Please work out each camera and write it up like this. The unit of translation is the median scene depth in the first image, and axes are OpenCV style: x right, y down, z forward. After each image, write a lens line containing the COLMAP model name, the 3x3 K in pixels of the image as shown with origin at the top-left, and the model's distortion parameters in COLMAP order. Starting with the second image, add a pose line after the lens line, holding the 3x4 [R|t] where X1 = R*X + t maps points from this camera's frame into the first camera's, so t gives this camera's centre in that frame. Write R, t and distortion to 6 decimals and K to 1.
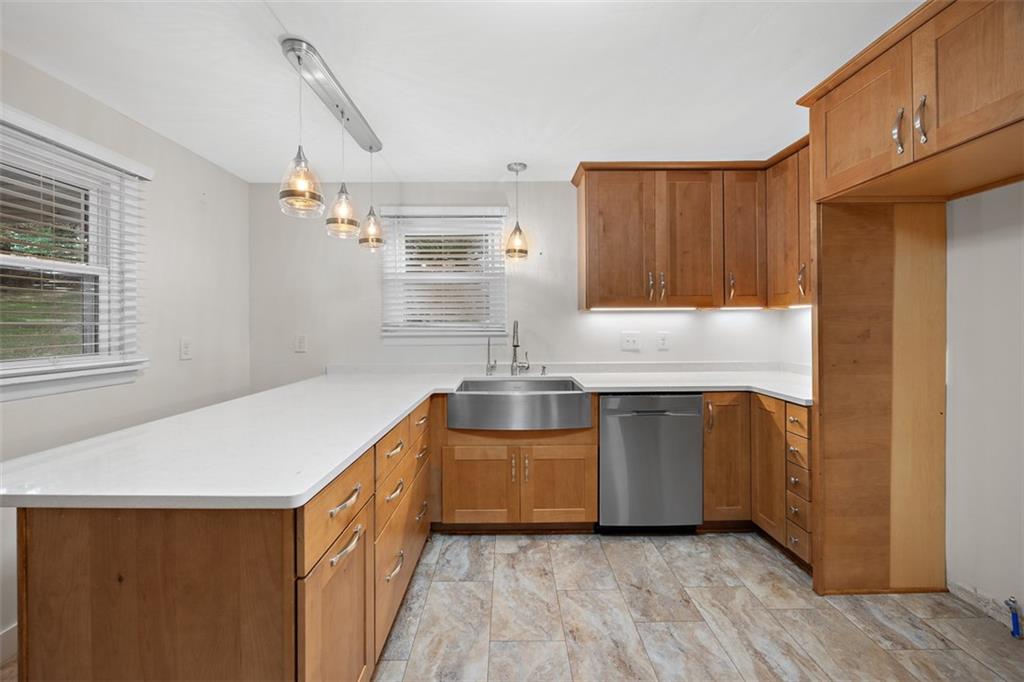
lens RADIAL K [[389.0, 0, 511.7], [0, 389.0, 324.5], [0, 0, 1]] dist [-0.003078, -0.000319]
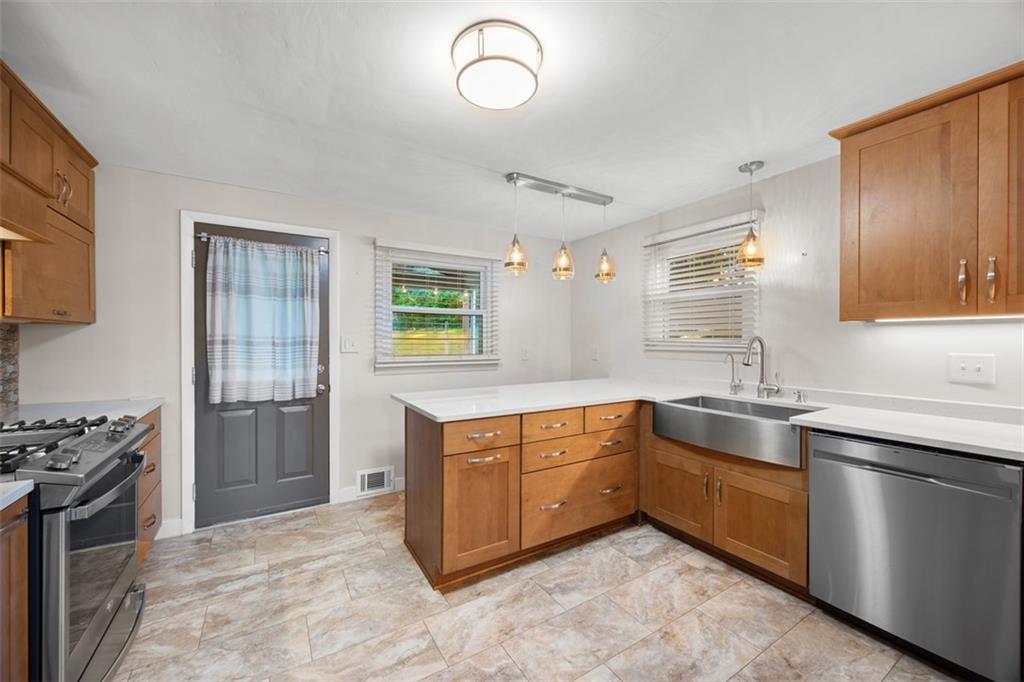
lens RADIAL K [[389.0, 0, 512.4], [0, 389.0, 339.8], [0, 0, 1]] dist [-0.003078, -0.000319]
pose [[0.526442, 0.007034, -0.850182, 0.570227], [-0.002993, 0.999975, 0.006420, -0.007875], [0.850206, -0.000835, 0.526450, 0.061383]]
